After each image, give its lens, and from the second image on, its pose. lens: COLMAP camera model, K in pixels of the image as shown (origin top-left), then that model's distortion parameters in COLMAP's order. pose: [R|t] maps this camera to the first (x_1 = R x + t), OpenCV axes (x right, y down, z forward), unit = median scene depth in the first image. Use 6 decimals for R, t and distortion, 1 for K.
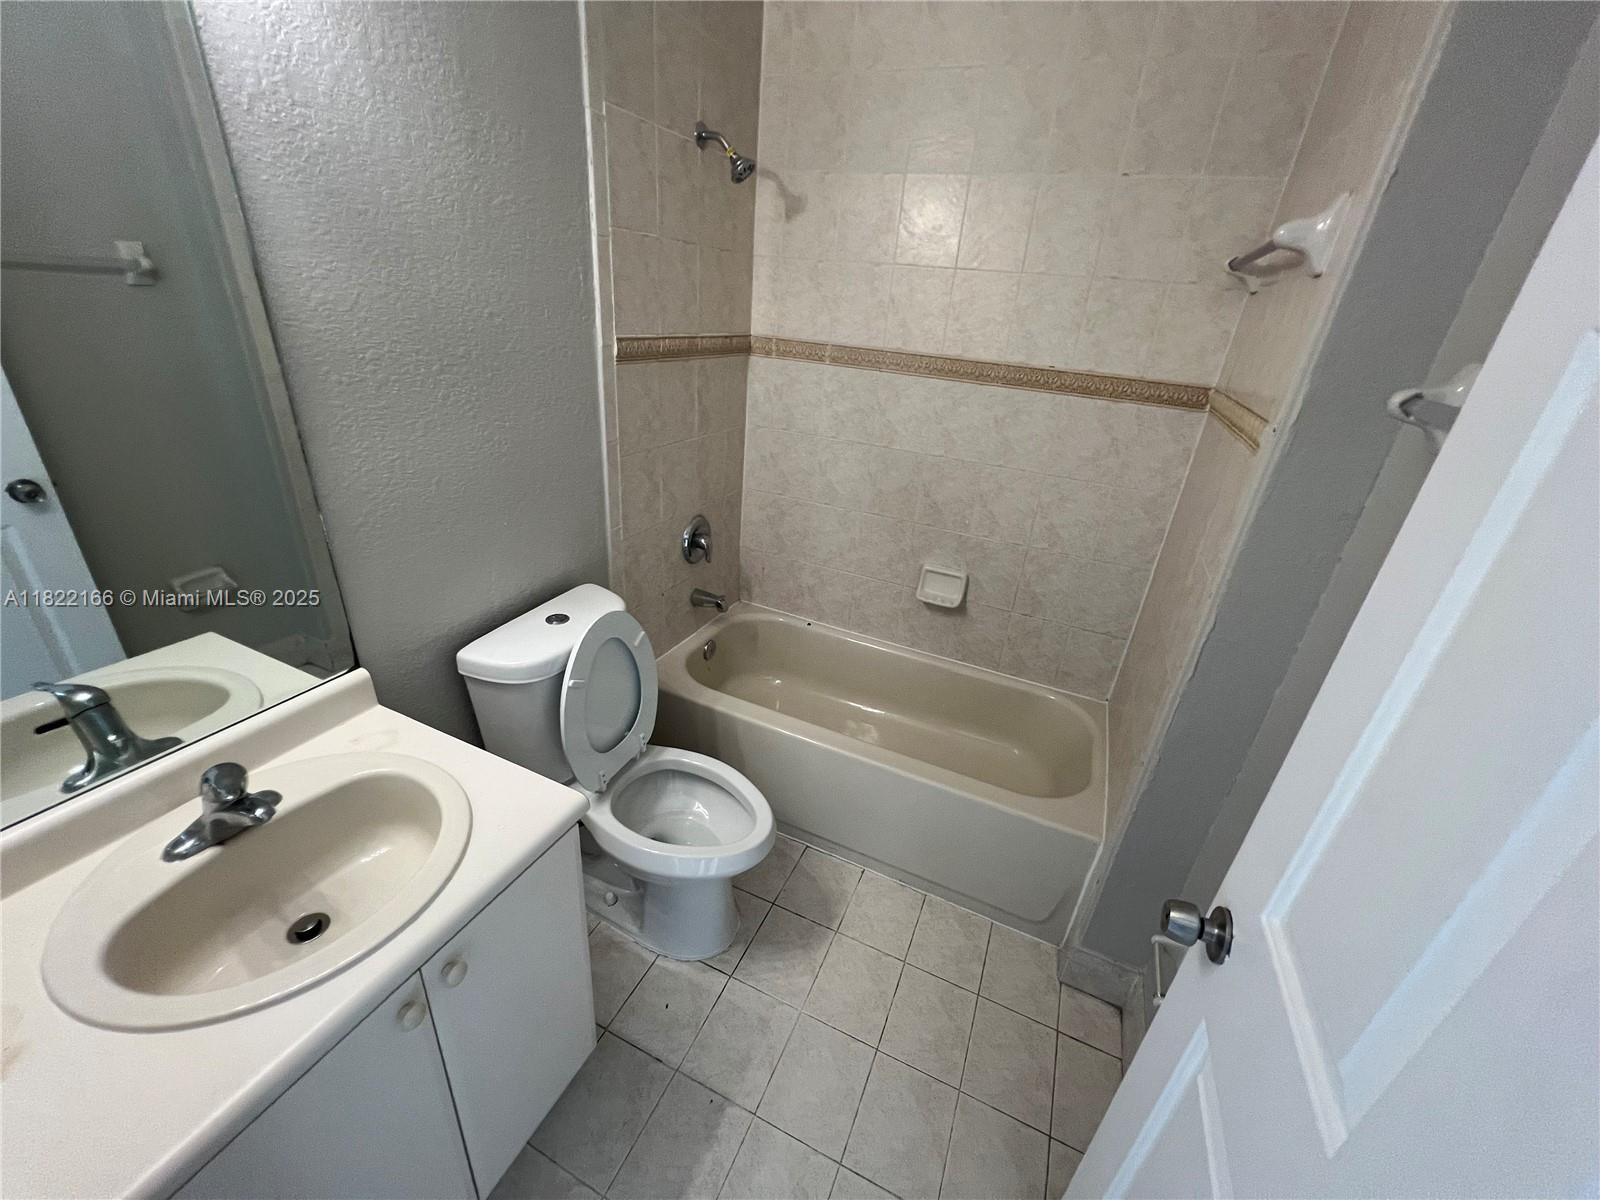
lens RADIAL K [[641.6, 0, 801.1], [0, 641.6, 603.1], [0, 0, 1]] dist [0.000415, -0.000022]
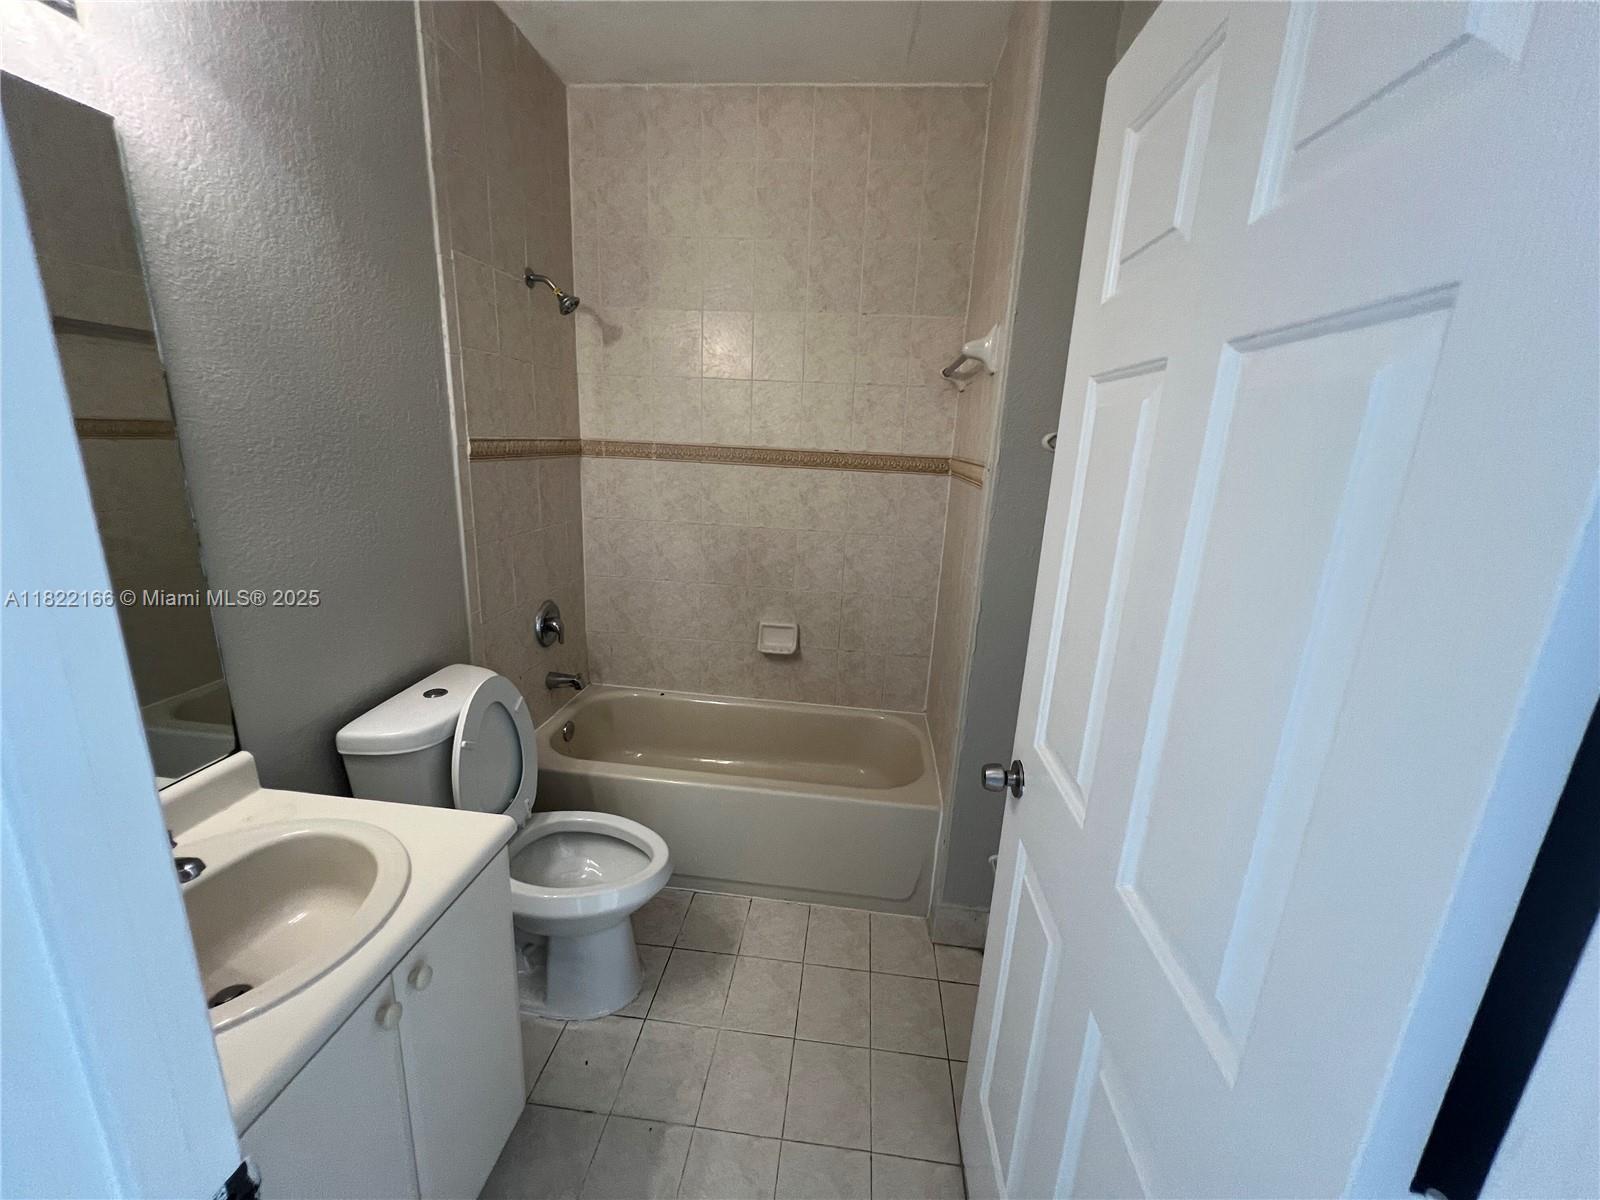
lens RADIAL K [[641.6, 0, 801.1], [0, 641.6, 603.1], [0, 0, 1]] dist [0.000415, -0.000022]
pose [[0.950330, -0.112452, 0.290219, -0.091788], [0.159682, 0.976535, -0.144503, 0.114651], [-0.267159, 0.183668, 0.945987, -0.151842]]
